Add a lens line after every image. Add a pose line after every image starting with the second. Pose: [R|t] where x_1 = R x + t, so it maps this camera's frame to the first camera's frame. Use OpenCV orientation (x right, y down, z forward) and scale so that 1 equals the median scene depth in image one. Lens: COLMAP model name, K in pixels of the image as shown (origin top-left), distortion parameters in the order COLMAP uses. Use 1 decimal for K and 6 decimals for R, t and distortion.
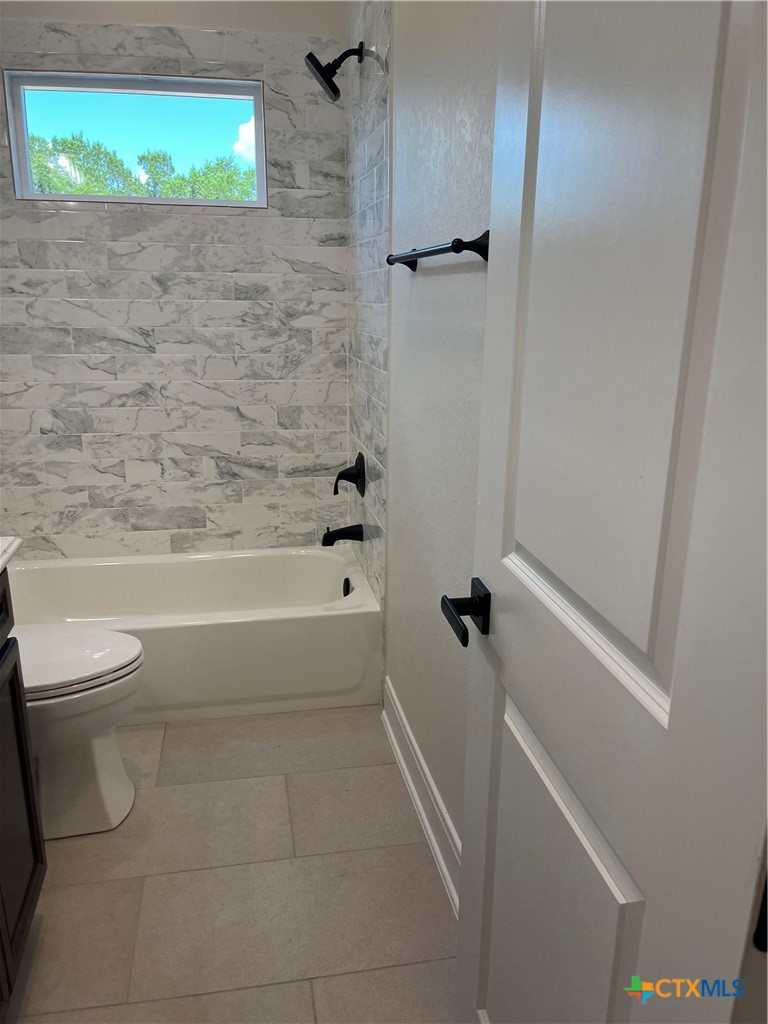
lens RADIAL K [[771.9, 0, 385.3], [0, 771.9, 511.7], [0, 0, 1]] dist [0.027610, -0.044326]
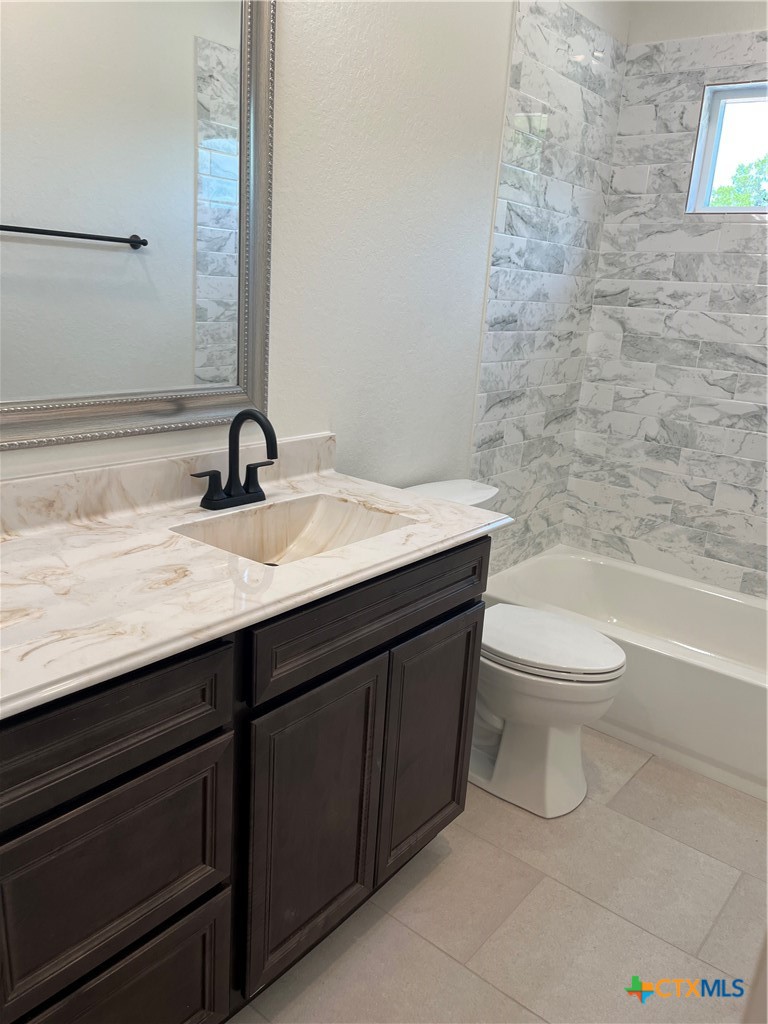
lens RADIAL K [[771.9, 0, 381.2], [0, 771.9, 516.3], [0, 0, 1]] dist [0.027610, -0.044326]
pose [[0.627572, 0.244253, -0.739252, 0.120920], [-0.257402, 0.961212, 0.099074, -0.015290], [0.734778, 0.128109, 0.666101, 0.069099]]
